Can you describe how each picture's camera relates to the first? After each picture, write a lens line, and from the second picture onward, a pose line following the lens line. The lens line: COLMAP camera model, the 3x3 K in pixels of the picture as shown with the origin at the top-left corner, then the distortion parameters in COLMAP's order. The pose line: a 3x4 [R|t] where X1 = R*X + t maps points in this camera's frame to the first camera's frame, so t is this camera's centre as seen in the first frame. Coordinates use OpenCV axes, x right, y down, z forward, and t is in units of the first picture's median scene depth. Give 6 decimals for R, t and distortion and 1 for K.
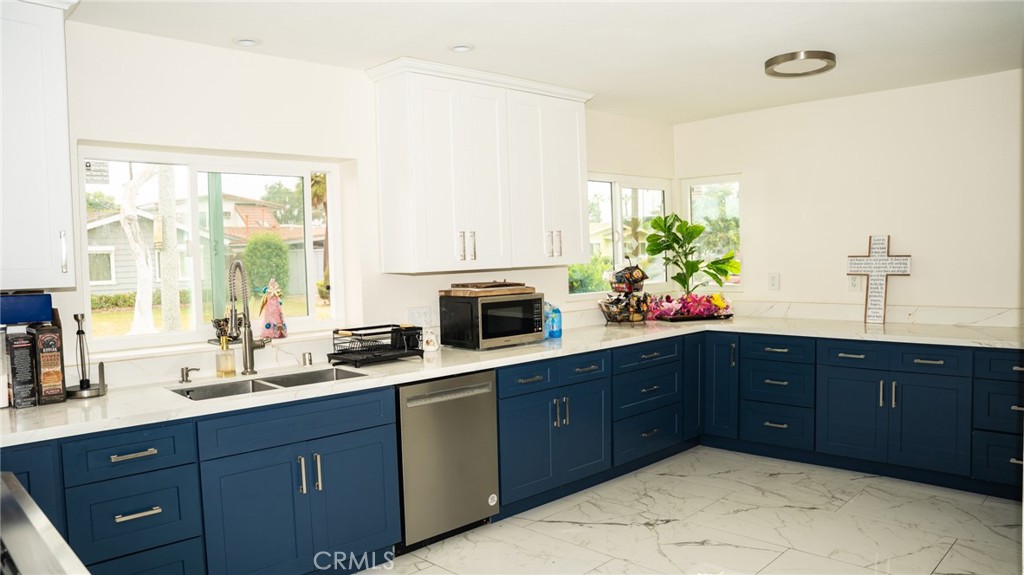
lens RADIAL K [[716.3, 0, 512.0], [0, 716.3, 287.5], [0, 0, 1]] dist [-0.113011, 0.000738]
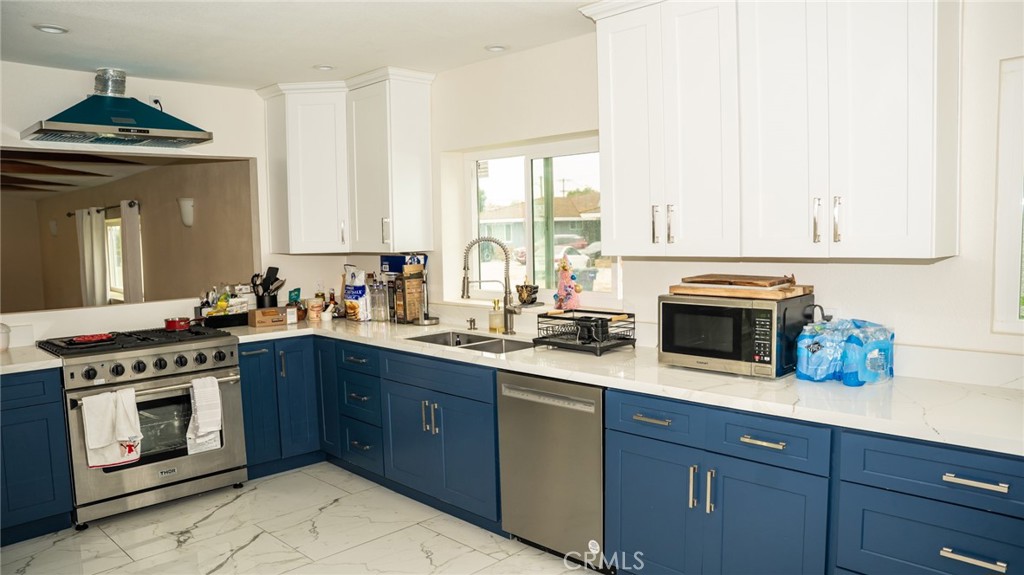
lens RADIAL K [[716.3, 0, 512.0], [0, 716.3, 287.5], [0, 0, 1]] dist [-0.113011, 0.000738]
pose [[0.027037, 0.104572, -0.994150, 0.747278], [-0.025674, 0.994258, 0.103885, -0.072148], [0.999305, 0.022715, 0.029566, 0.903297]]
